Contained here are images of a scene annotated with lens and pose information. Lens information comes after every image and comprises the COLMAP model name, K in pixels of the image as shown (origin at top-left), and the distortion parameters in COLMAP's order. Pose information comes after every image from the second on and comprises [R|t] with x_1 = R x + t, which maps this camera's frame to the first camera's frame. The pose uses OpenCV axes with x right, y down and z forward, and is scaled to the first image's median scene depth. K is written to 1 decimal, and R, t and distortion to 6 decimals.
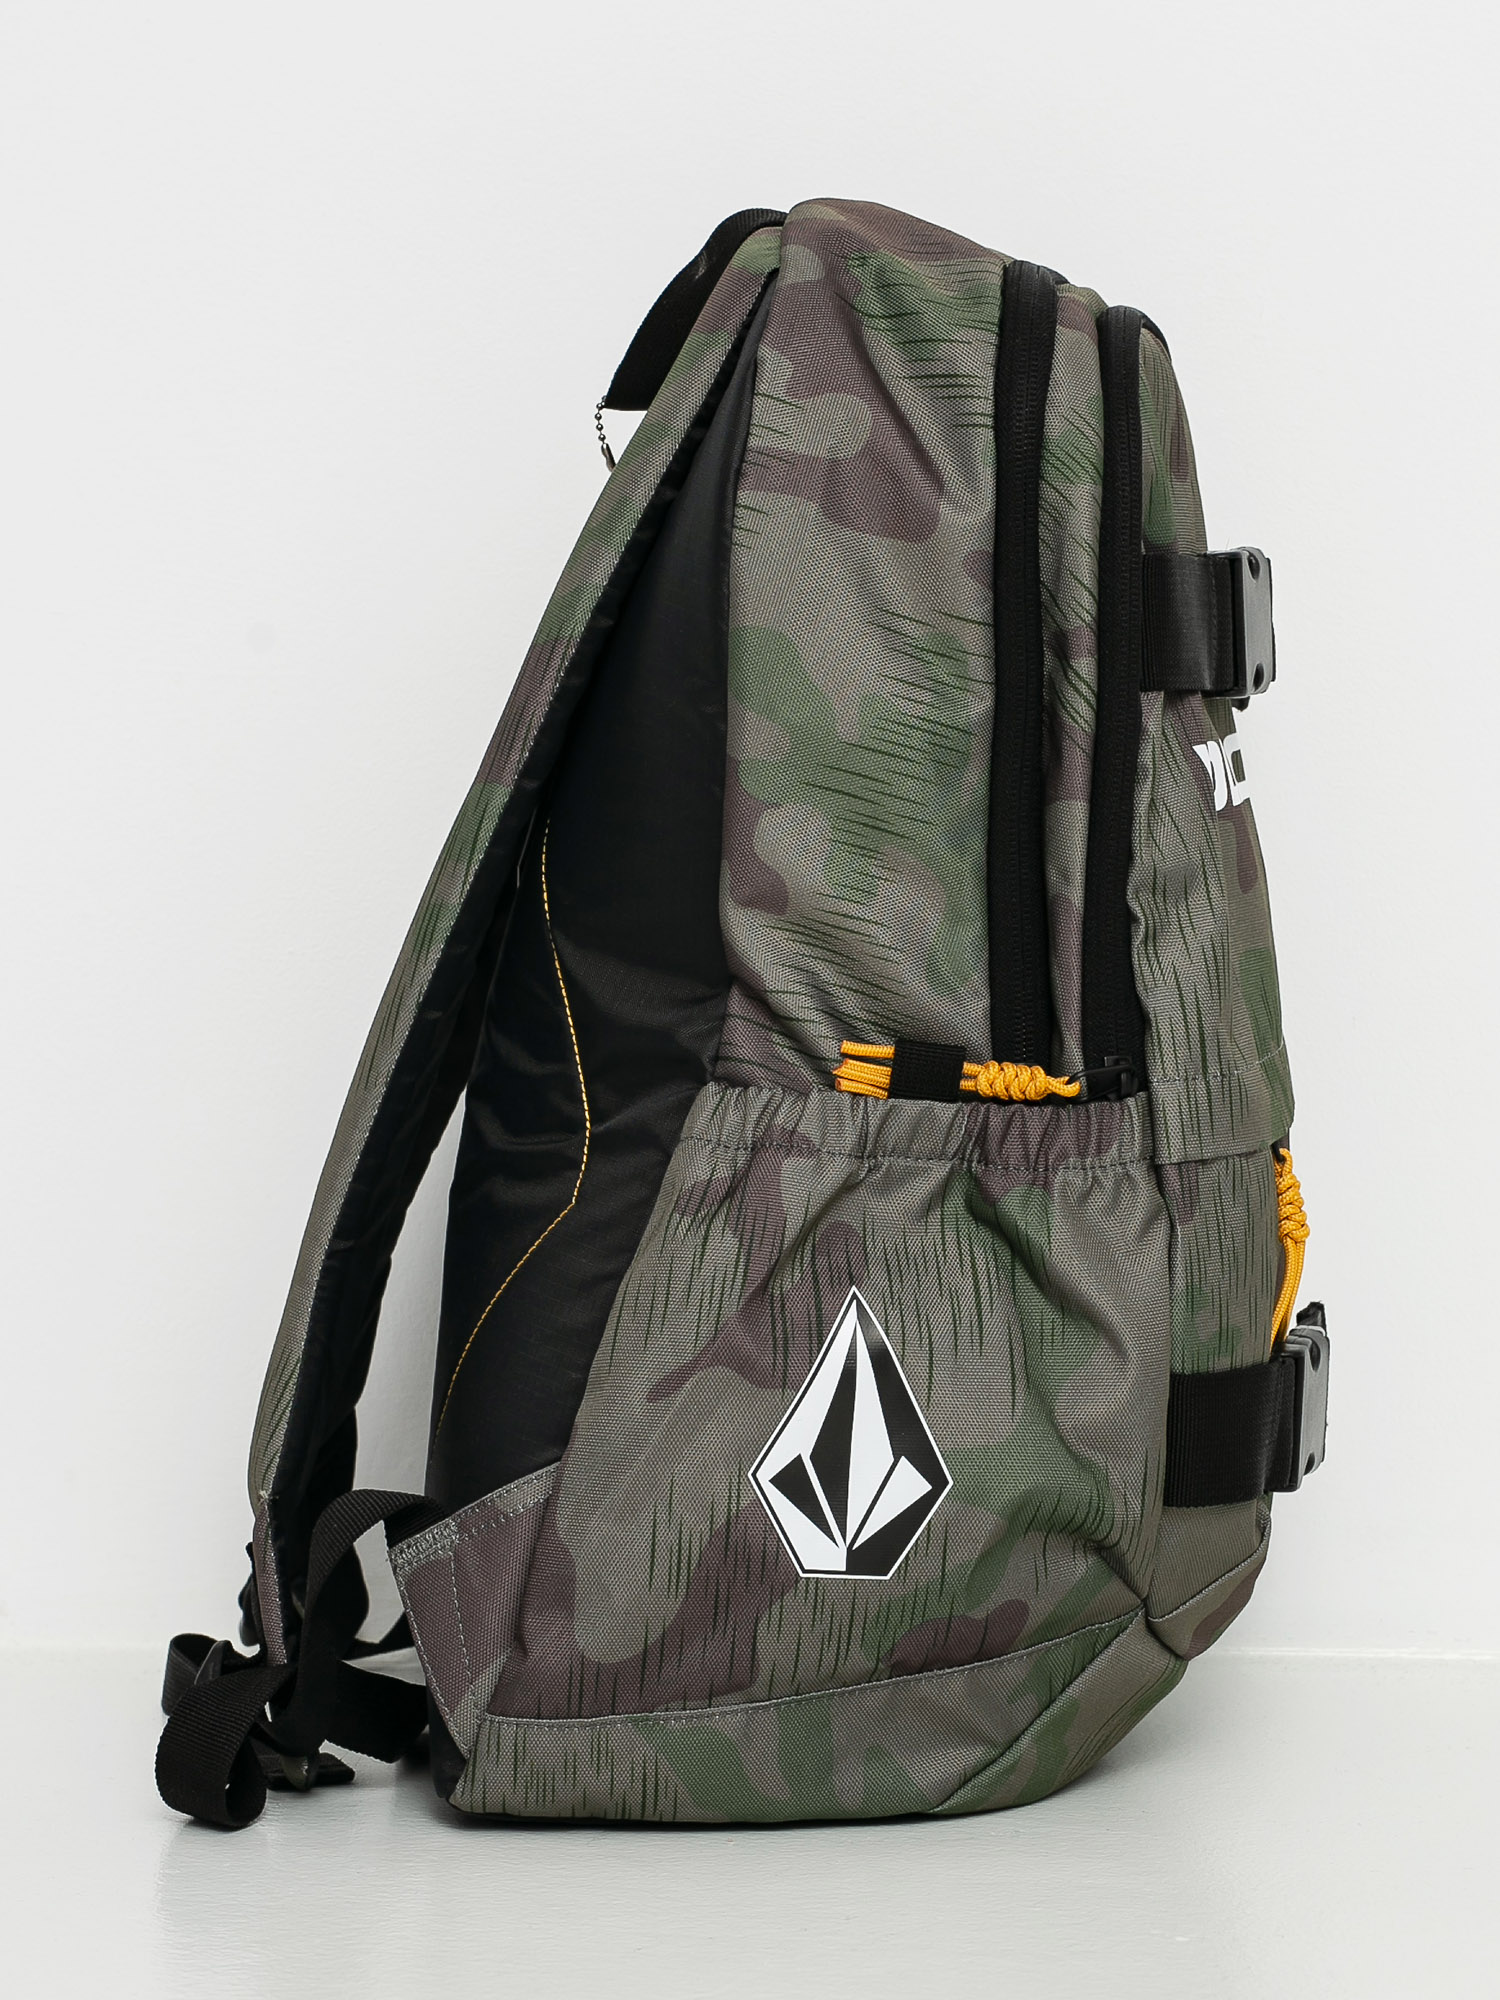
lens RADIAL K [[3297.7, 0, 753.5], [0, 3297.7, 996.7], [0, 0, 1]] dist [0.011297, 0.000000]
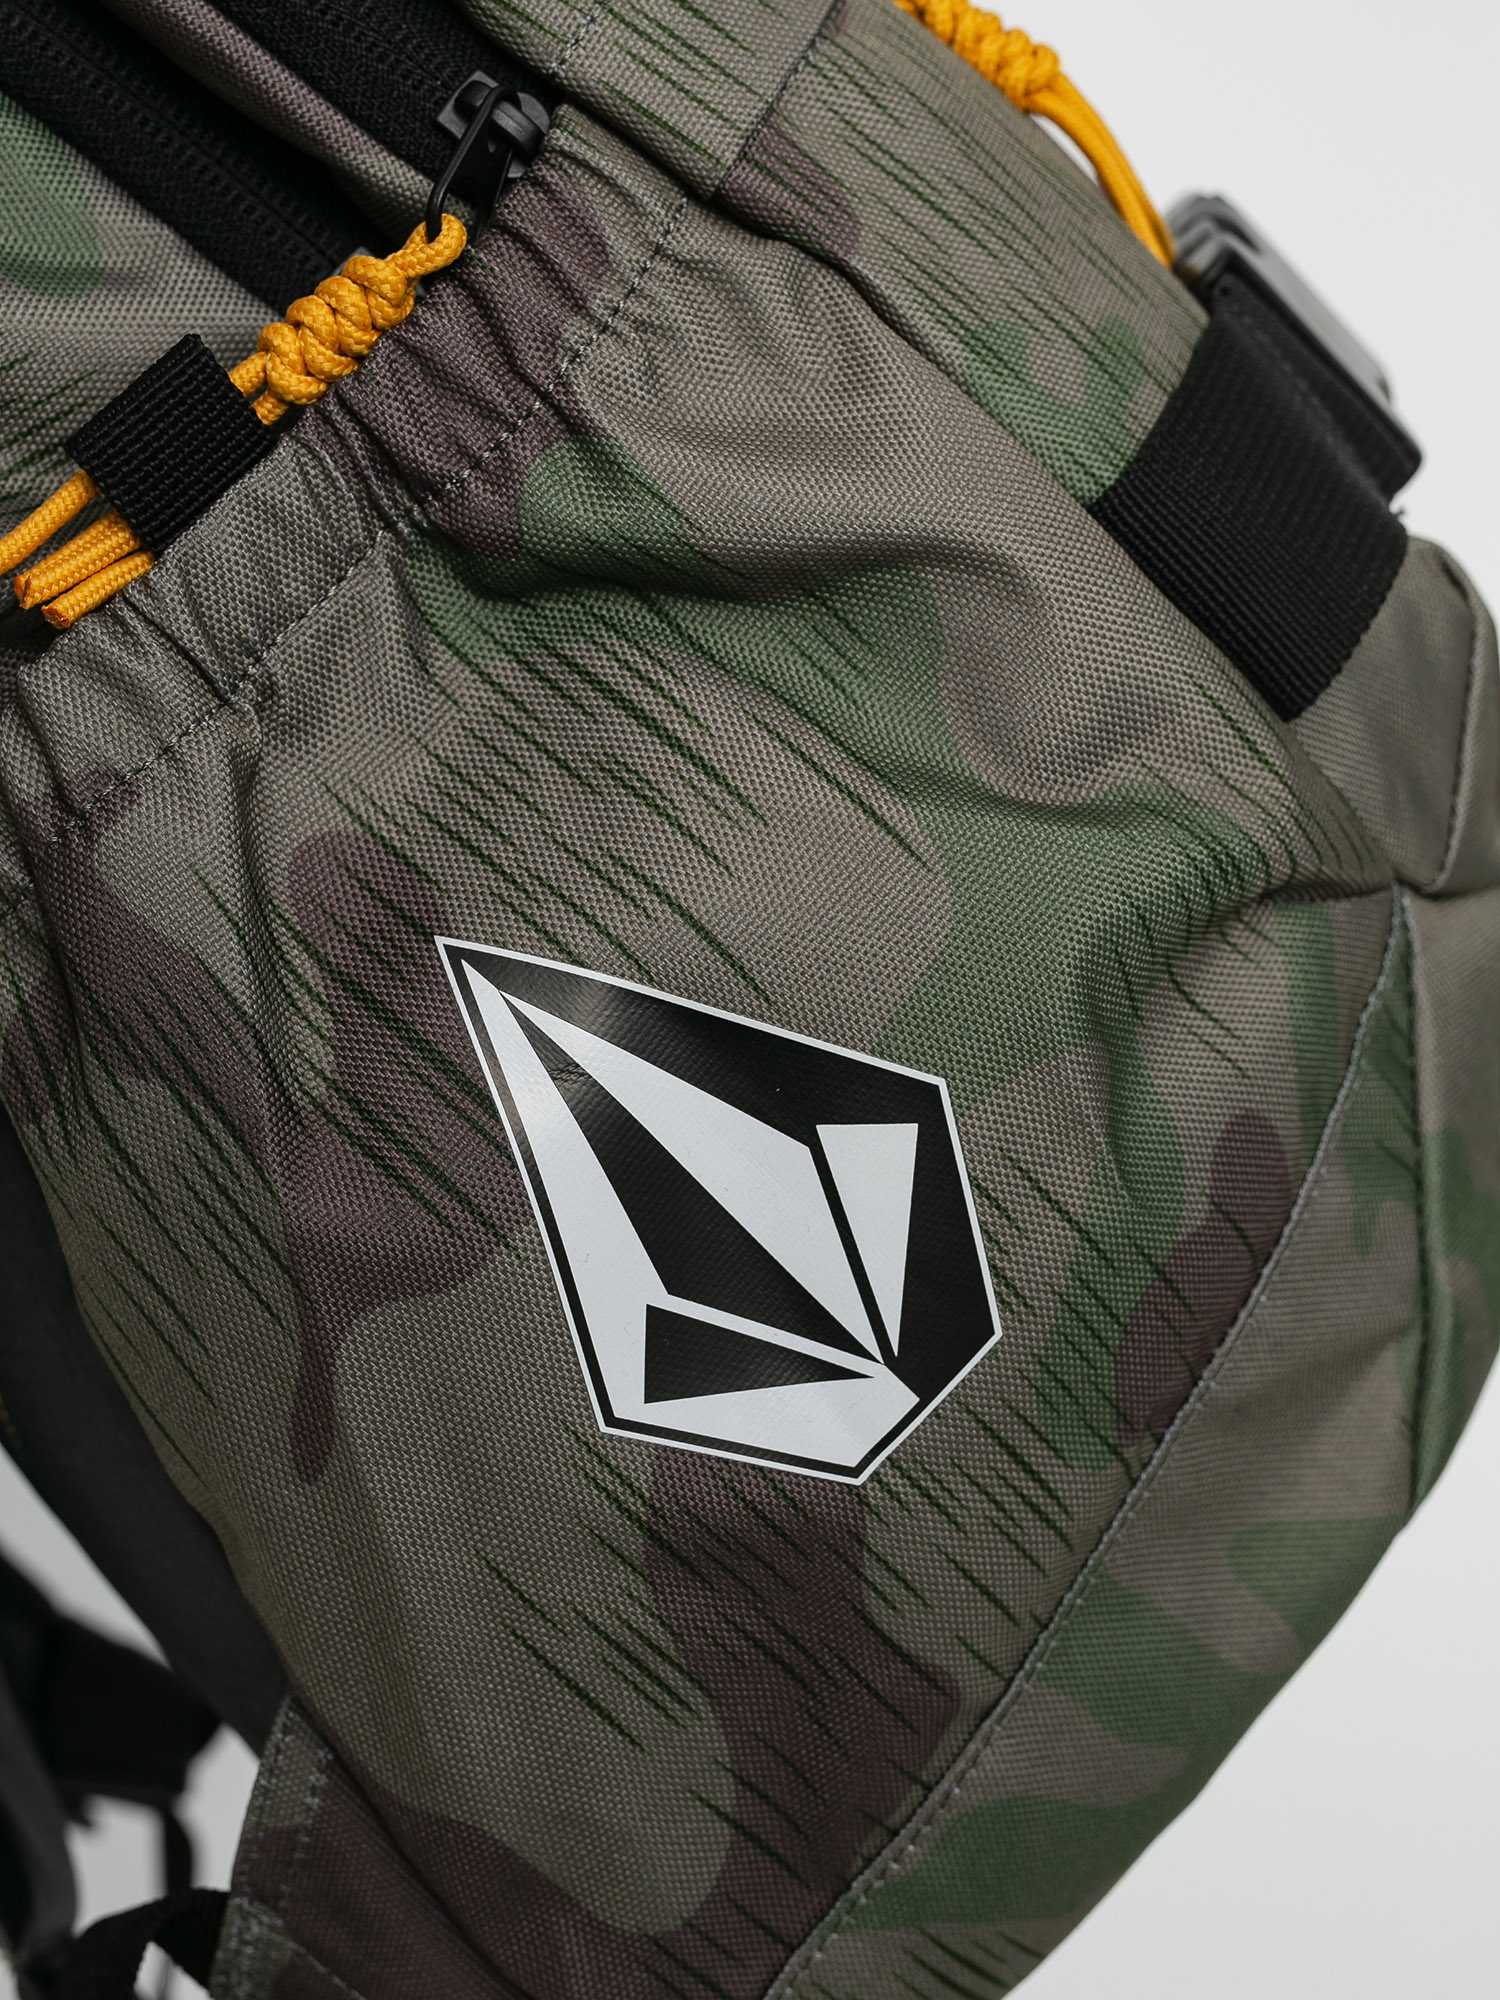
lens RADIAL K [[3297.7, 0, 742.2], [0, 3297.7, 998.9], [0, 0, 1]] dist [0.011297, 0.000000]
pose [[0.670692, -0.741692, 0.008009, 0.046586], [0.725039, 0.657835, 0.203890, 0.036447], [-0.156492, -0.130940, 0.978961, 0.586408]]
